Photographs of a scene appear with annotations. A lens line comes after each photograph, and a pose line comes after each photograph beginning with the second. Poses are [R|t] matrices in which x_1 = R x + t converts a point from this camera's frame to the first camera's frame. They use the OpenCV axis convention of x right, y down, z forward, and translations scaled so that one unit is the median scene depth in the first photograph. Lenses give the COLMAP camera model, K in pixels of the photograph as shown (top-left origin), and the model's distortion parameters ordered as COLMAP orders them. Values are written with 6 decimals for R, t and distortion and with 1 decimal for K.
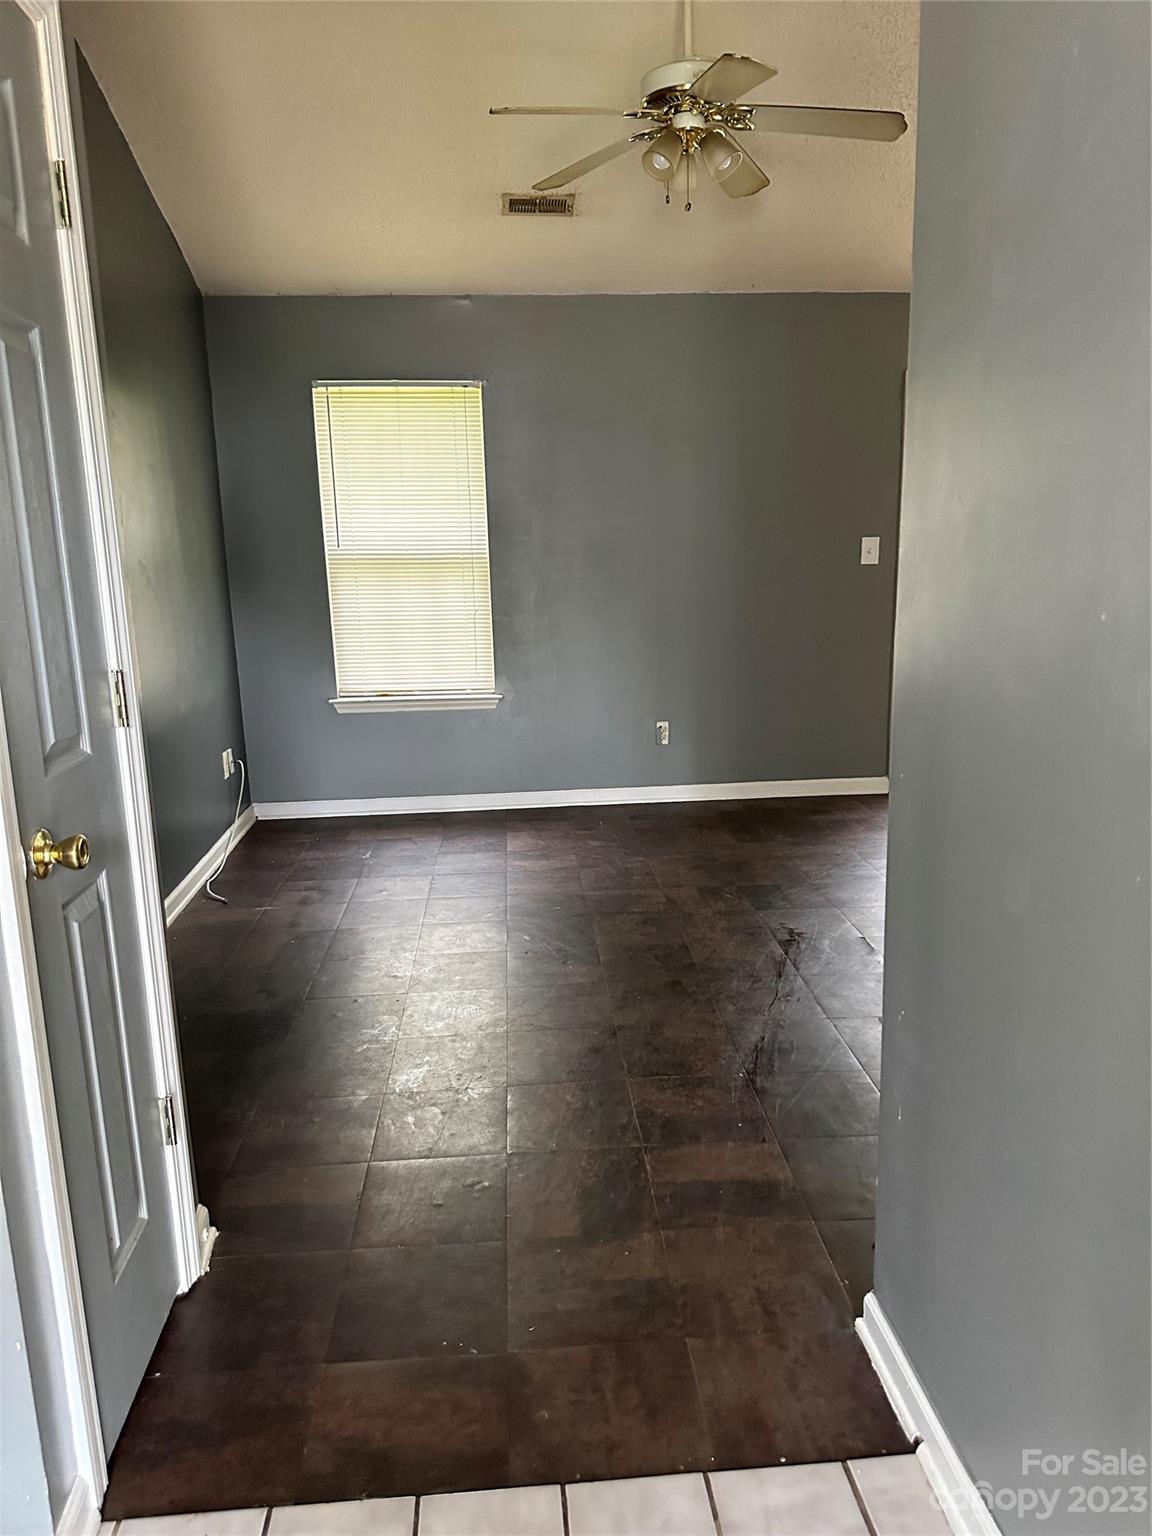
lens RADIAL K [[1084.0, 0, 595.7], [0, 1084.0, 776.9], [0, 0, 1]] dist [0.095458, -0.116673]
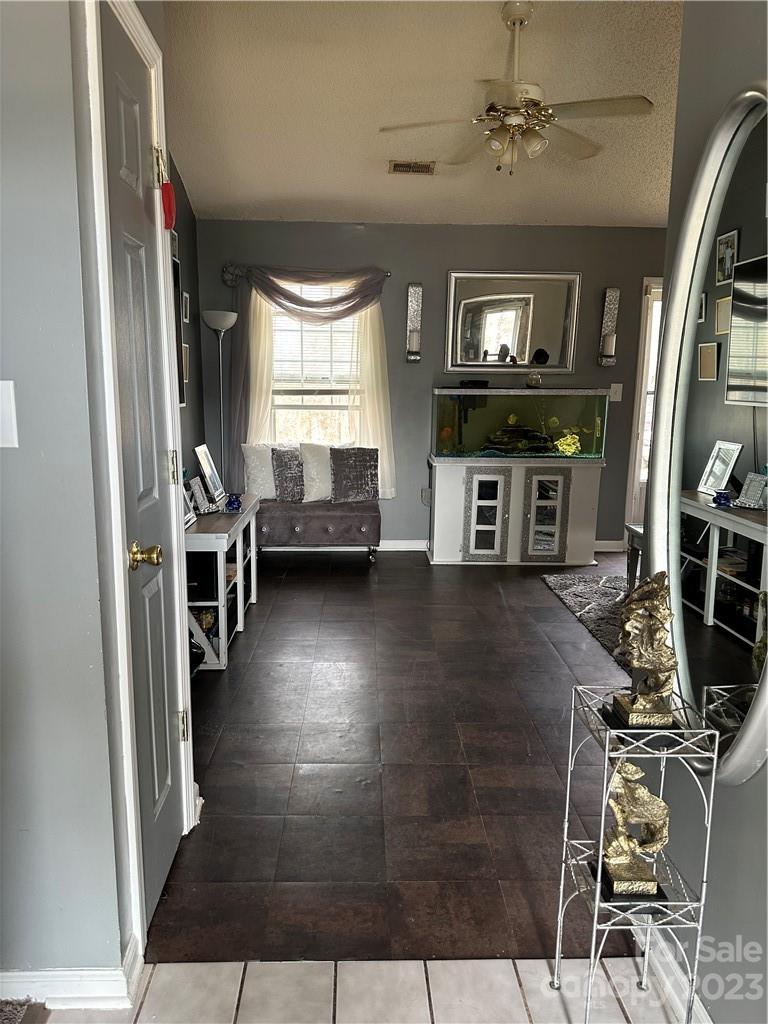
lens RADIAL K [[725.5, 0, 384.0], [0, 725.5, 512.0], [0, 0, 1]] dist [0.099827, -0.138521]
pose [[0.998128, 0.040914, -0.045450, -0.053361], [-0.042327, 0.998636, -0.030576, 0.015616], [0.044137, 0.032443, 0.998499, -0.083250]]
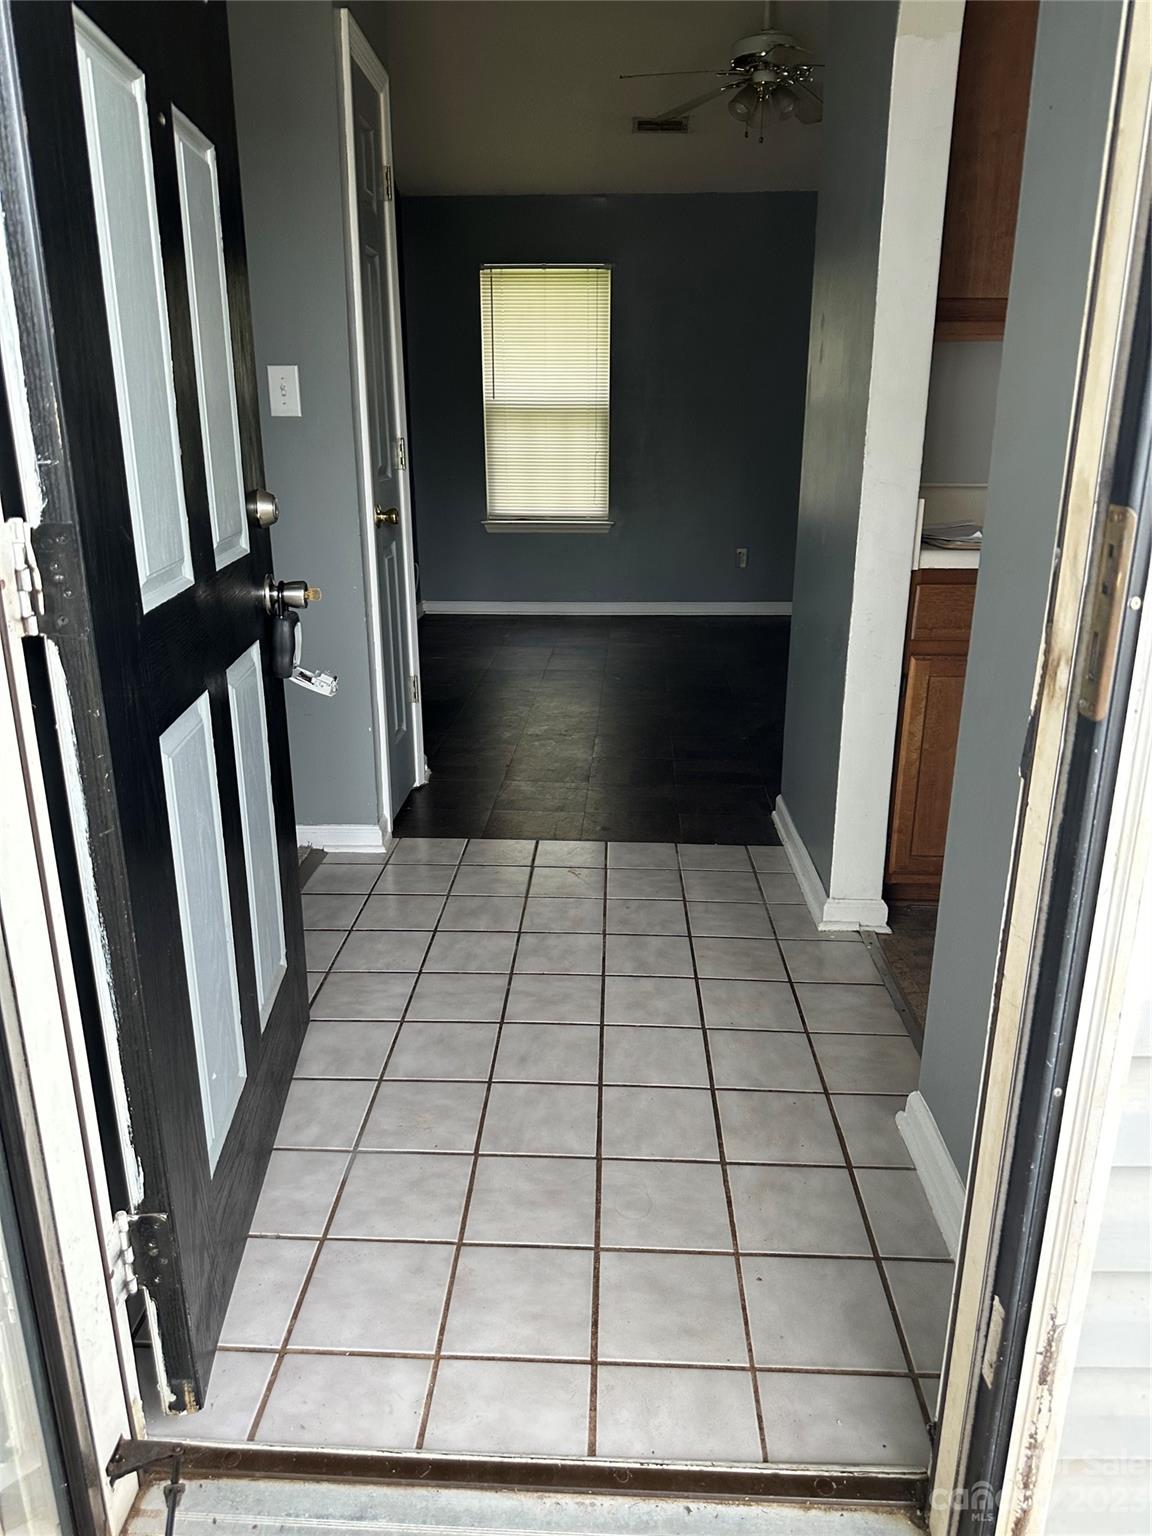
lens RADIAL K [[1088.3, 0, 576.0], [0, 1088.3, 768.0], [0, 0, 1]] dist [0.099827, -0.138521]
pose [[0.990451, 0.060560, -0.123849, 0.127066], [-0.048452, 0.993953, 0.098541, 0.243125], [0.129068, -0.091599, 0.987396, -0.819534]]
